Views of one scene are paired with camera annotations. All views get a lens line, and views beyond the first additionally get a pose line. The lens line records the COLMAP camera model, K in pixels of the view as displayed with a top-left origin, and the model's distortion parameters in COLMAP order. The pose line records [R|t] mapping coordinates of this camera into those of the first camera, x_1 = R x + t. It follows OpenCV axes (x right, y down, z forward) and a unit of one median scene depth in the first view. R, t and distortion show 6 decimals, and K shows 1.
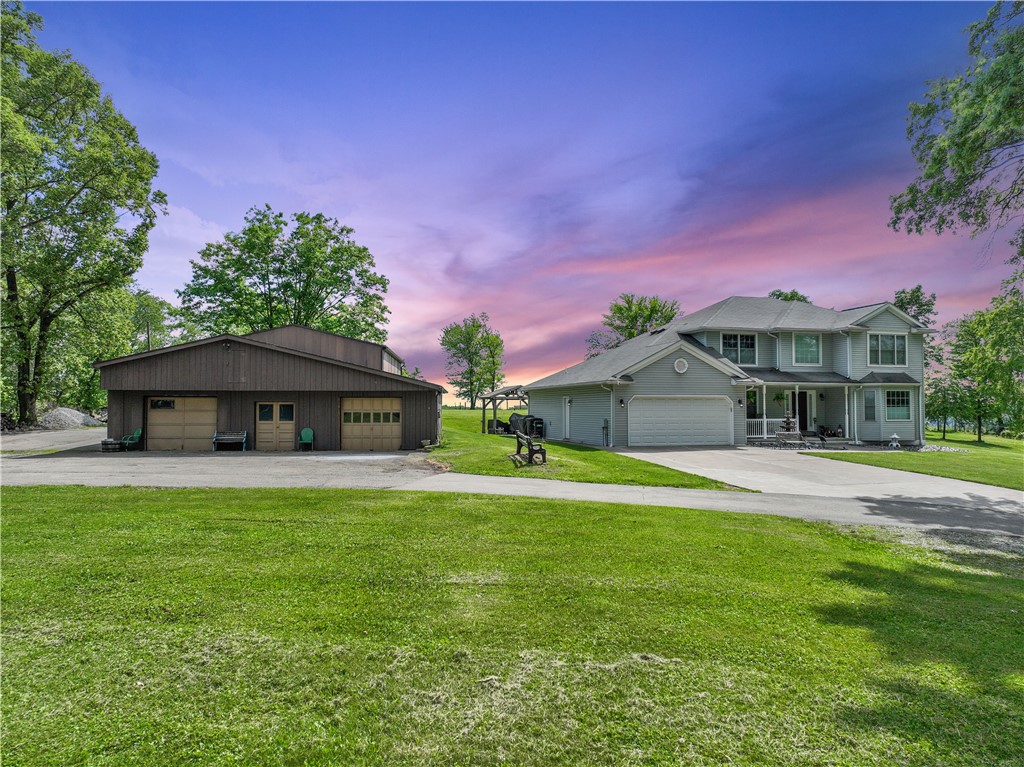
lens RADIAL K [[754.9, 0, 512.0], [0, 754.9, 383.5], [0, 0, 1]] dist [-0.008092, 0.036347]
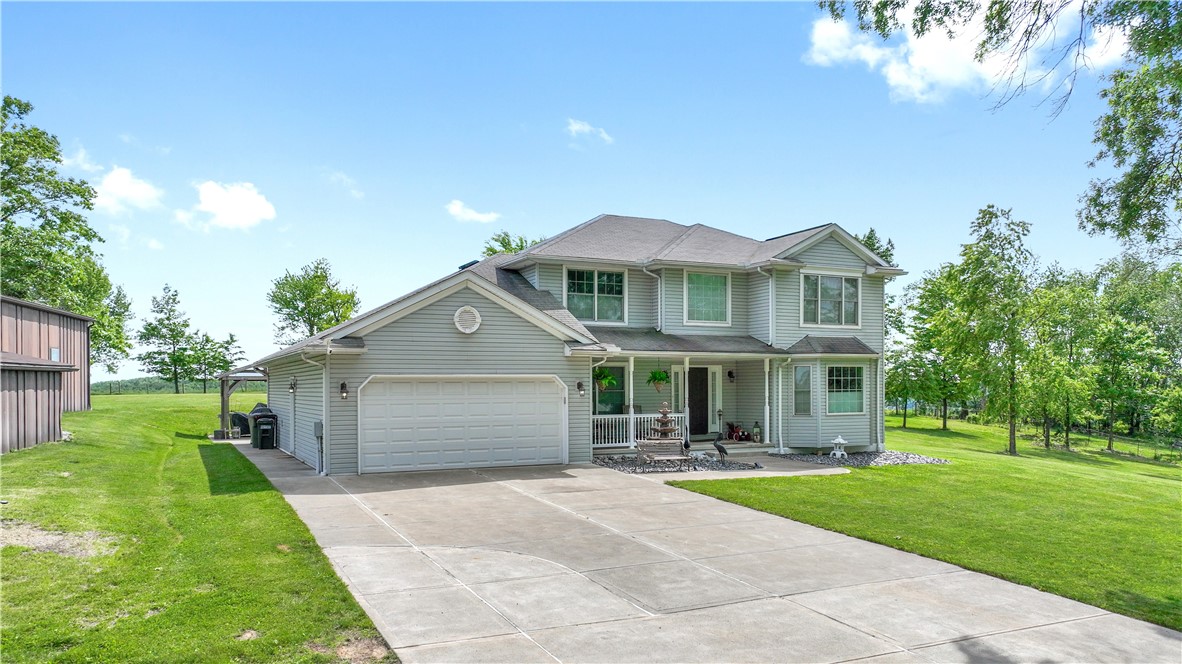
lens RADIAL K [[879.4, 0, 589.0], [0, 879.4, 392.9], [0, 0, 1]] dist [0.004411, 0.001425]
pose [[0.984038, -0.005489, 0.177877, 0.173838], [-0.001679, 0.999193, 0.040123, 0.002887], [-0.177953, -0.039781, 0.983235, 0.323628]]
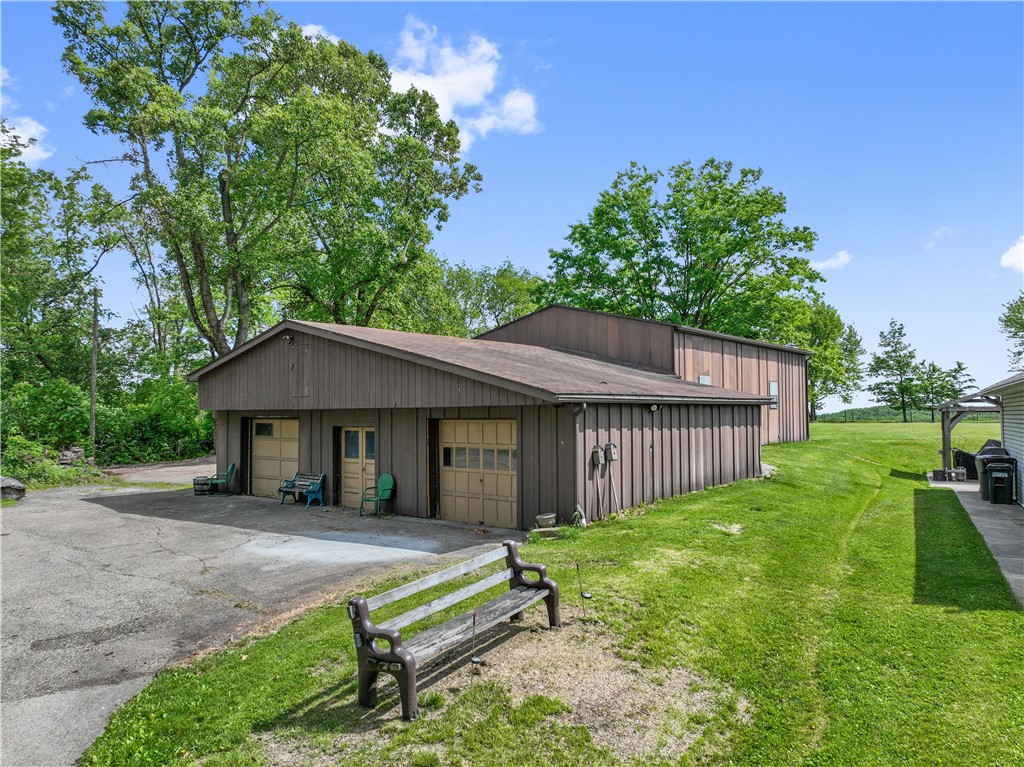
lens RADIAL K [[754.9, 0, 512.0], [0, 754.9, 383.5], [0, 0, 1]] dist [-0.008092, 0.036347]
pose [[0.734462, -0.032529, -0.677870, 0.141735], [0.026855, 0.999461, -0.018865, 0.003872], [0.678118, -0.004348, 0.734940, 0.514923]]
